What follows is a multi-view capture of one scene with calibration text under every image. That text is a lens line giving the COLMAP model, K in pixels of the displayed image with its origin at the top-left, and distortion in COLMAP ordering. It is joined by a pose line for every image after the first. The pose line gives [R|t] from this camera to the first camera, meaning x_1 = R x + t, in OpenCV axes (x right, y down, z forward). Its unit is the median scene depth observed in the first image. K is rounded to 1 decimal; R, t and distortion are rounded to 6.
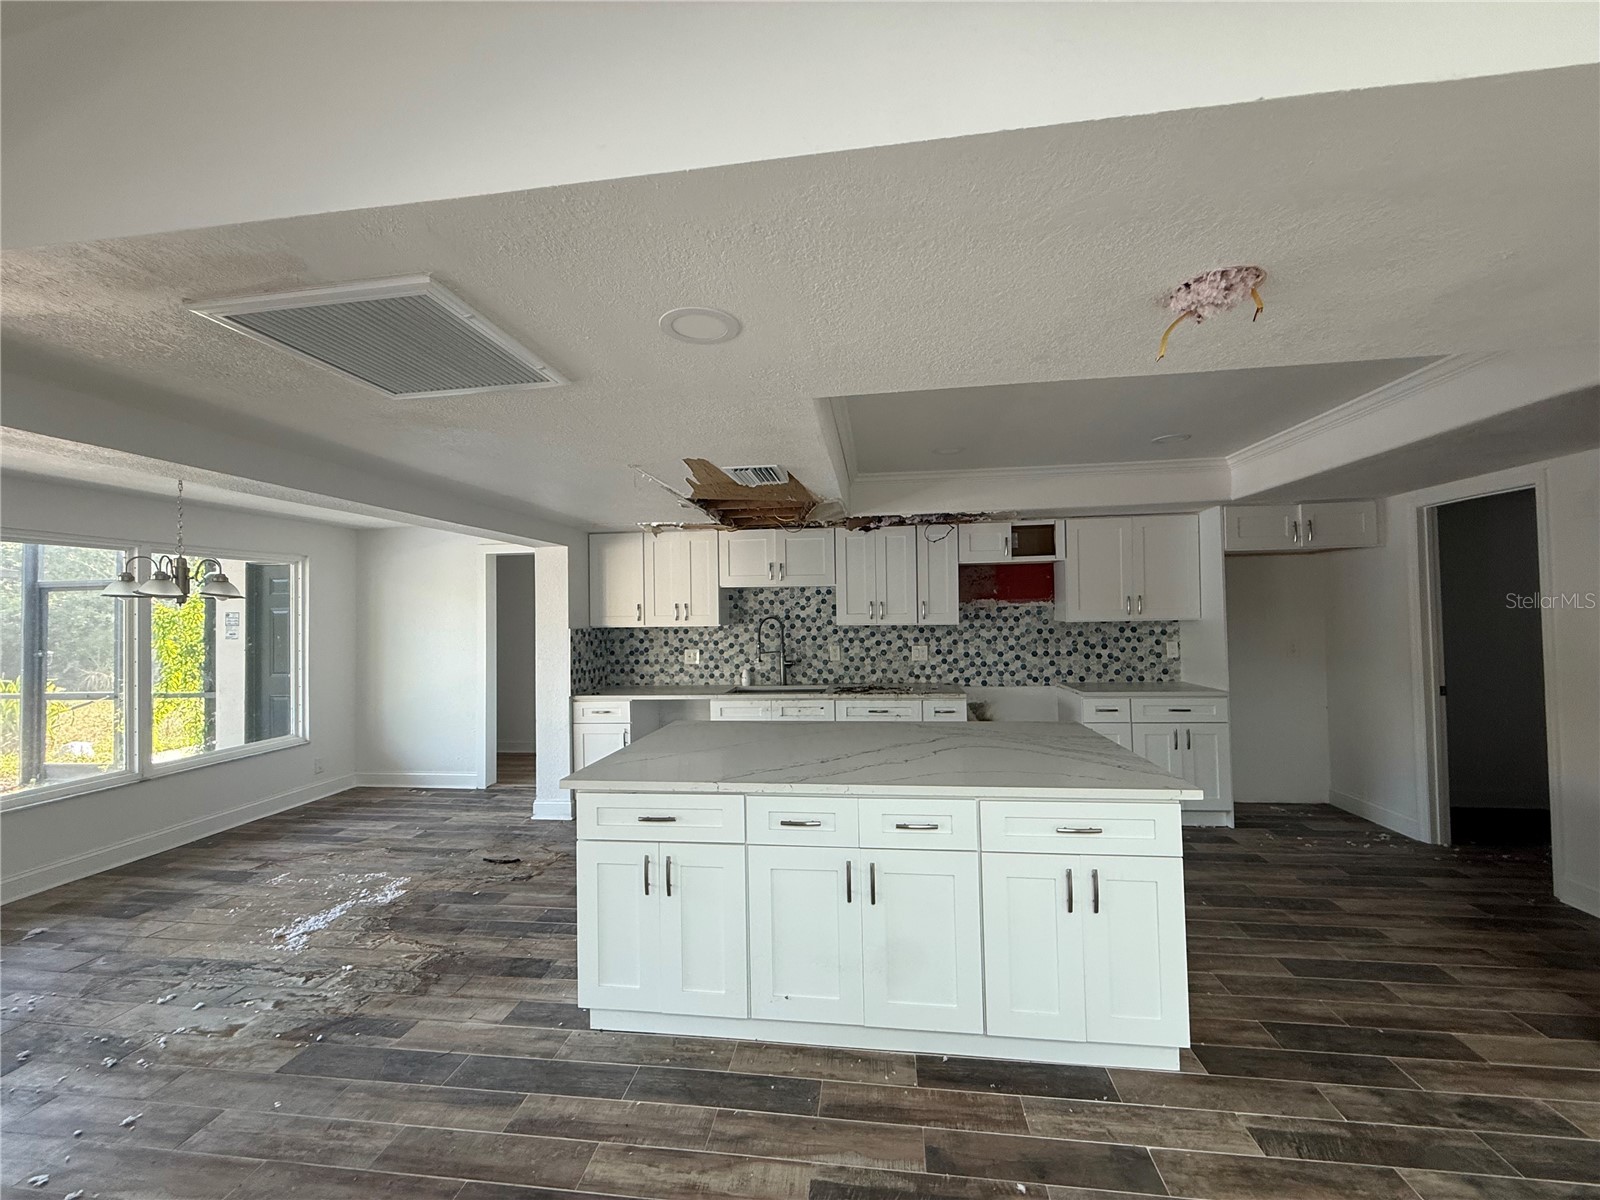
lens RADIAL K [[634.1, 0, 793.8], [0, 634.1, 598.9], [0, 0, 1]] dist [-0.000808, 0.000515]
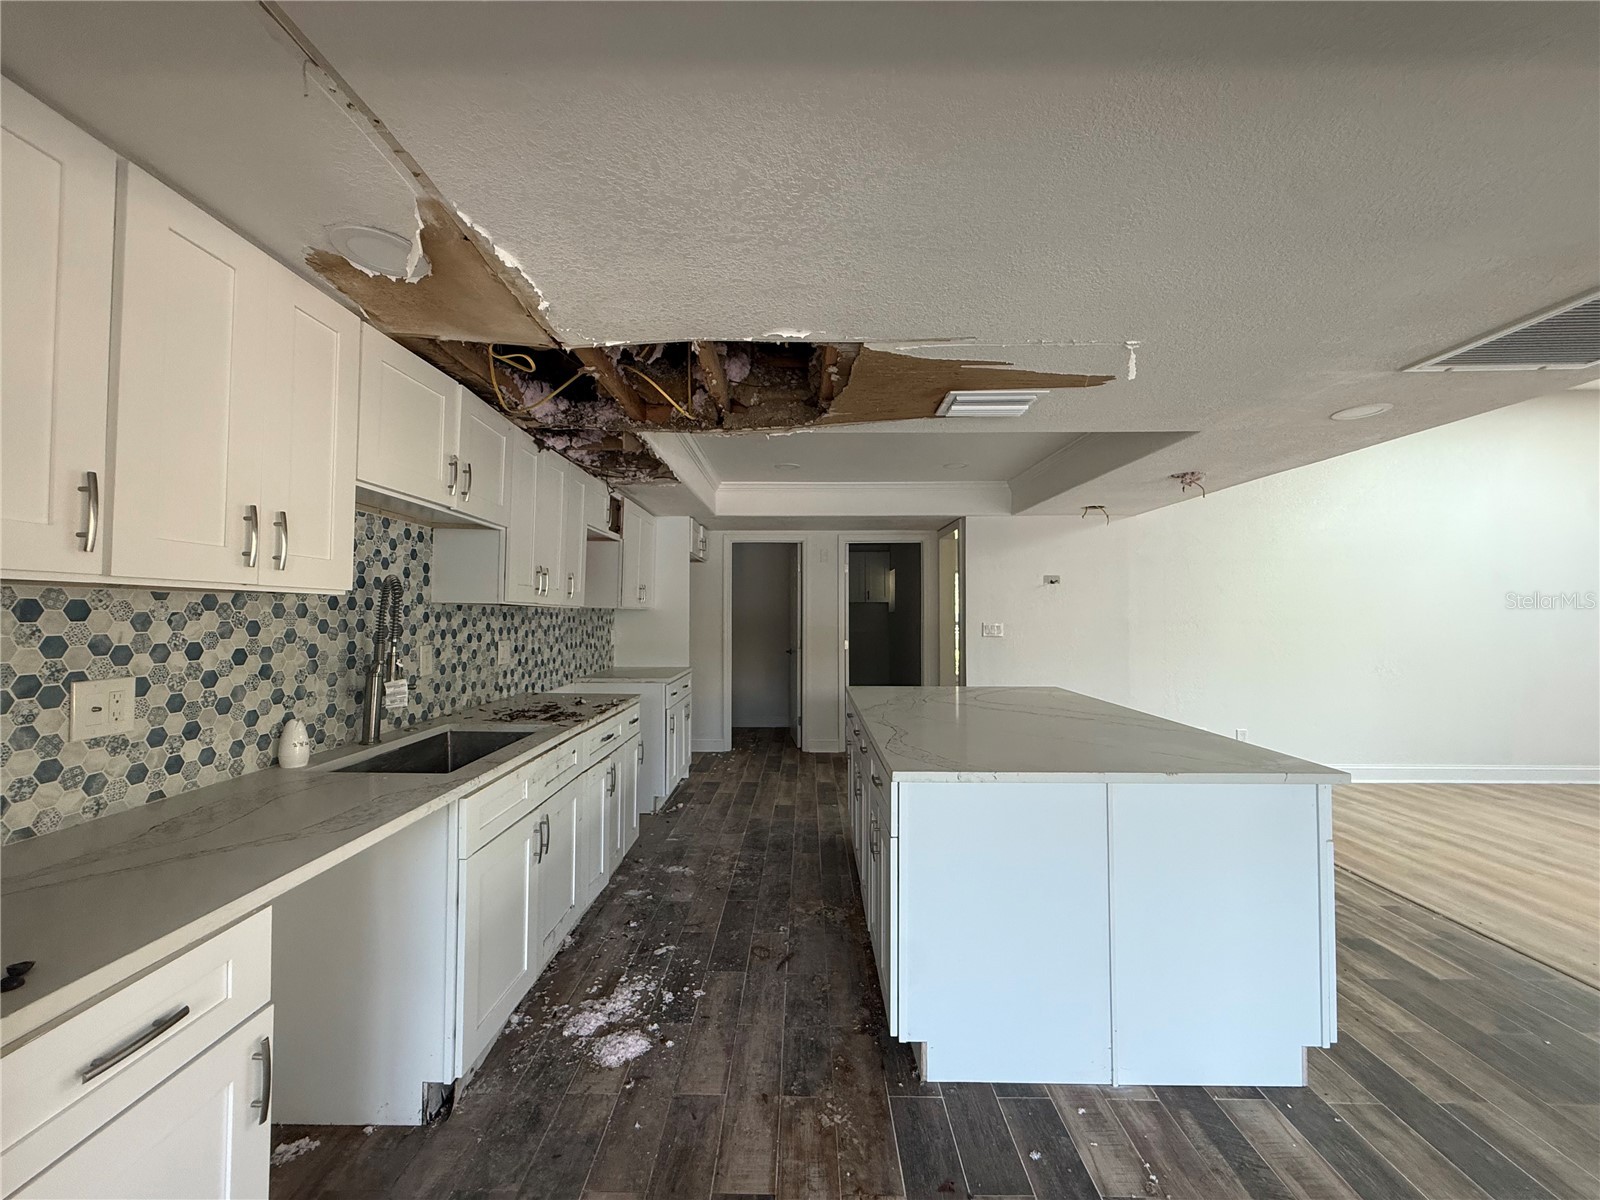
lens RADIAL K [[634.1, 0, 795.4], [0, 634.1, 600.9], [0, 0, 1]] dist [-0.000808, 0.000515]
pose [[-0.118589, 0.039244, 0.992168, -0.470811], [-0.025897, 0.998757, -0.042600, 0.052969], [-0.992606, -0.030746, -0.117426, 0.778509]]
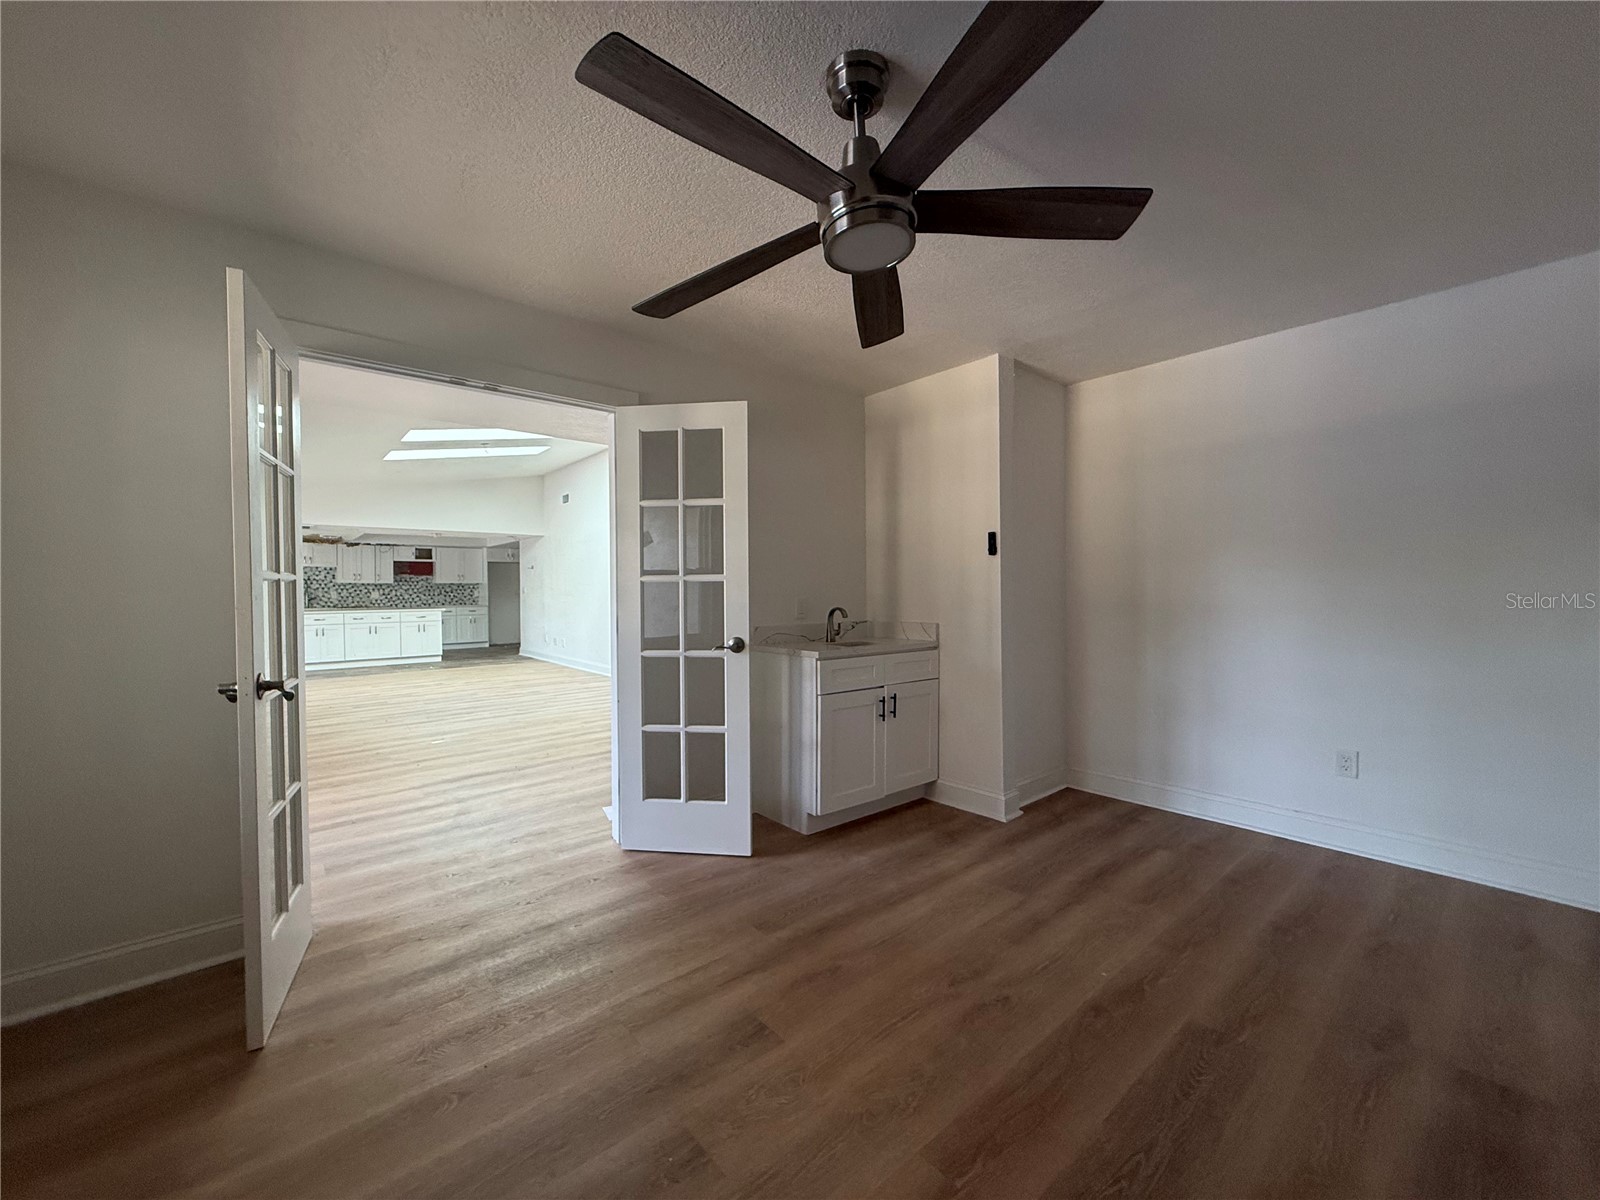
lens RADIAL K [[634.1, 0, 798.6], [0, 634.1, 594.0], [0, 0, 1]] dist [-0.000808, 0.000515]
pose [[0.667469, 0.007774, 0.744597, -0.556511], [-0.025537, 0.999596, 0.012455, 0.007528], [-0.744199, -0.027328, 0.667398, -1.946019]]
